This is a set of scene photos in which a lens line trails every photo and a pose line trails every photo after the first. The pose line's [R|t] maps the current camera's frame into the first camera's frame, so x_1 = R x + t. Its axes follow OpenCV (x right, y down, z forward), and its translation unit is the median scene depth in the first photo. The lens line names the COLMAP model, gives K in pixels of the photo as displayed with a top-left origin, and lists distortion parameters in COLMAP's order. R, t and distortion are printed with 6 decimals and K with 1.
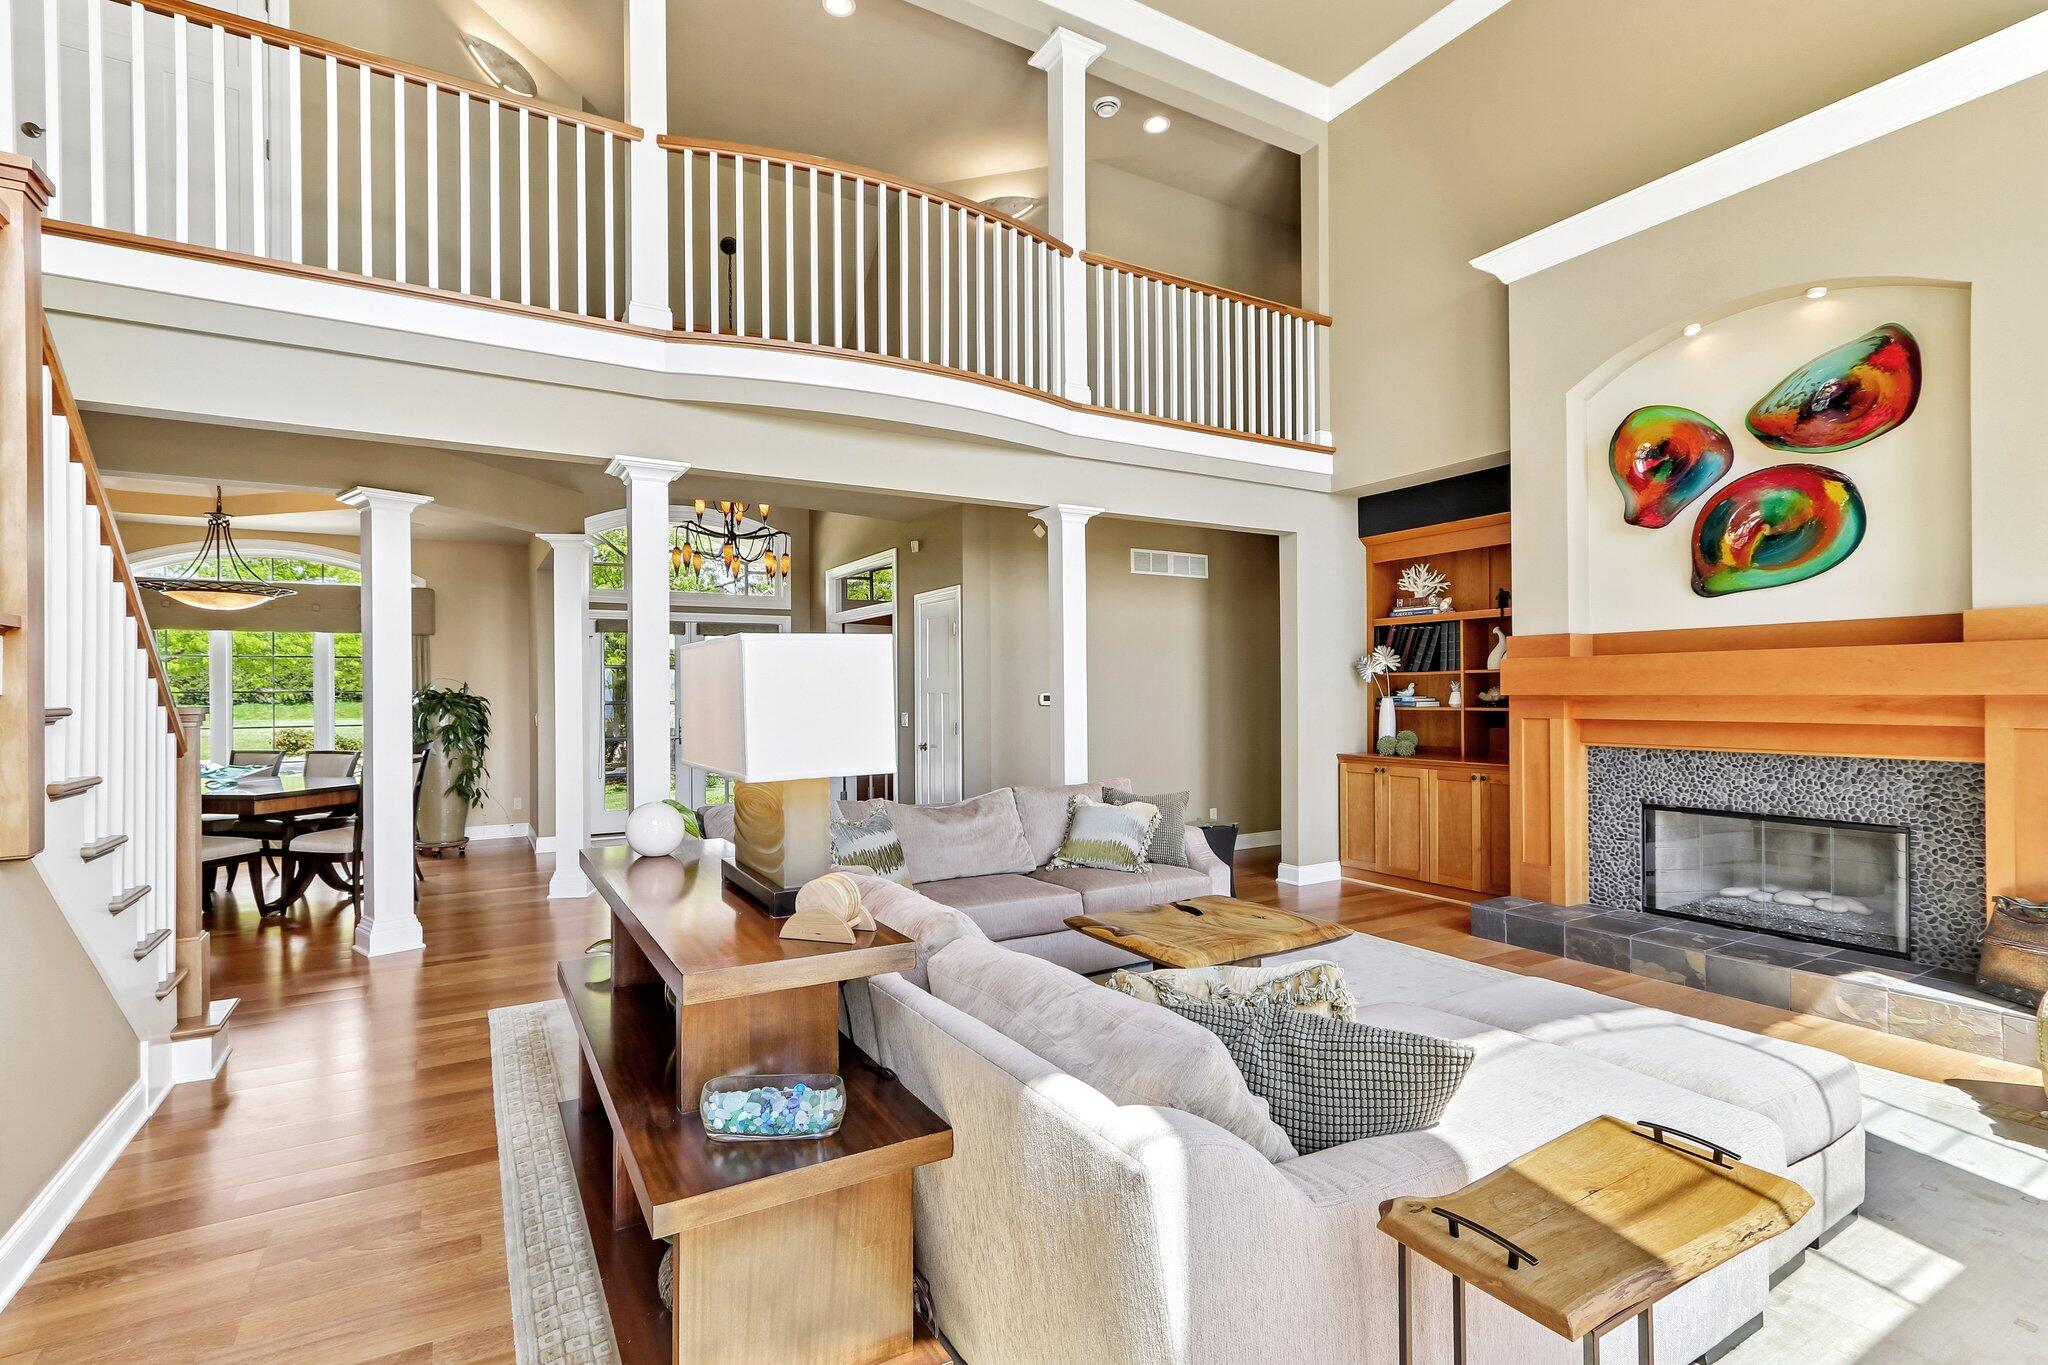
lens RADIAL K [[951.8, 0, 1008.9], [0, 951.8, 690.1], [0, 0, 1]] dist [-0.001109, 0.000955]
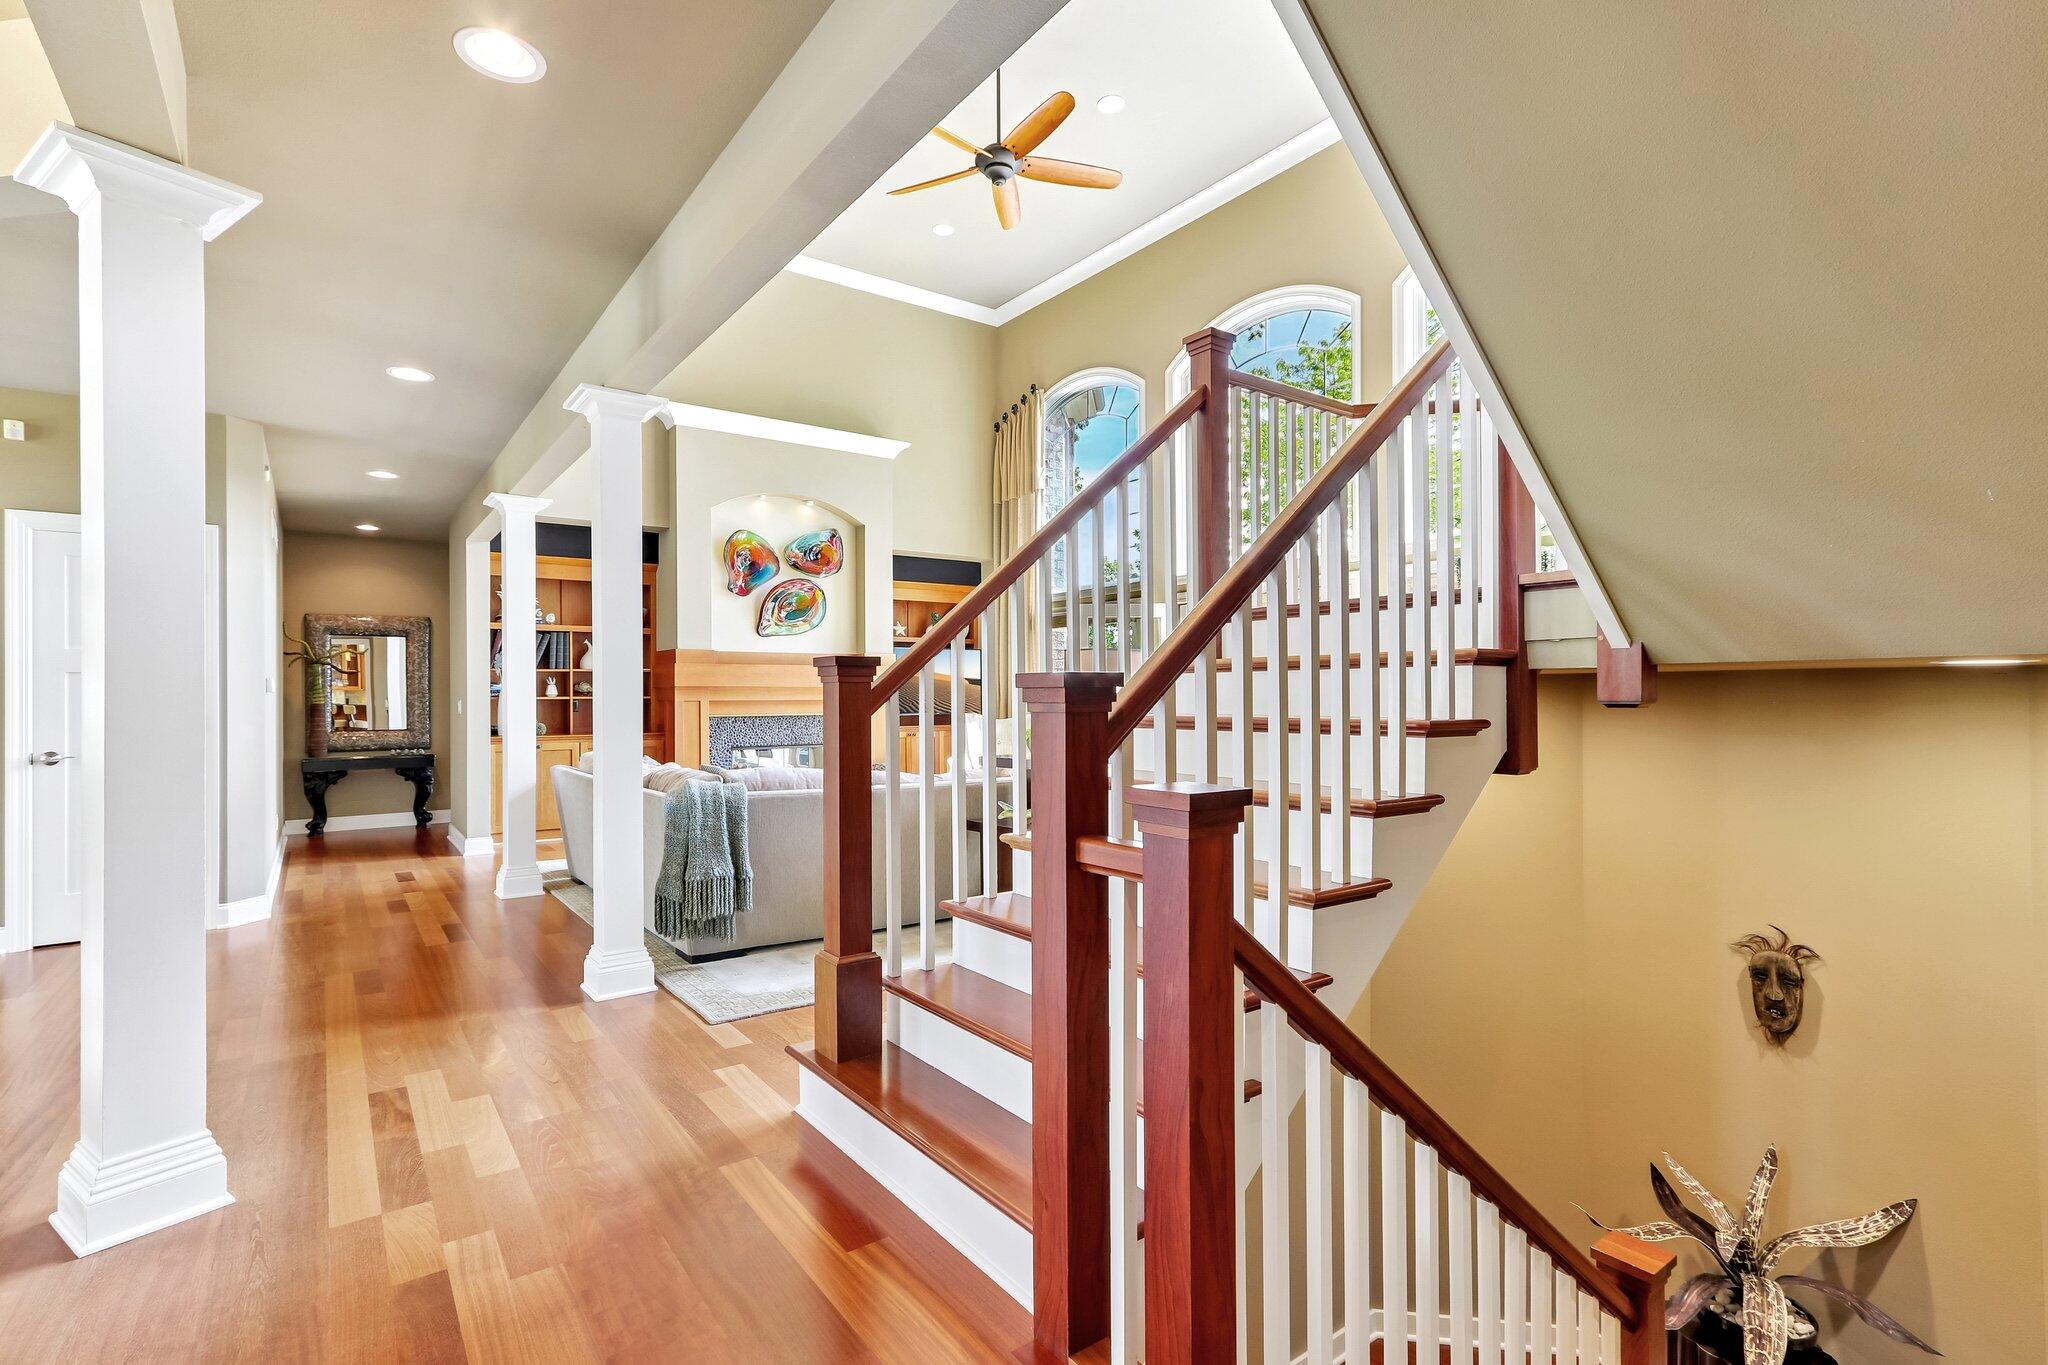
lens RADIAL K [[951.8, 0, 1008.9], [0, 951.8, 690.1], [0, 0, 1]] dist [-0.001109, 0.000955]
pose [[-0.086612, 0.009618, 0.996196, -1.287121], [0.010869, 0.999903, -0.008708, 0.039800], [-0.996183, 0.010074, -0.086708, 0.673237]]
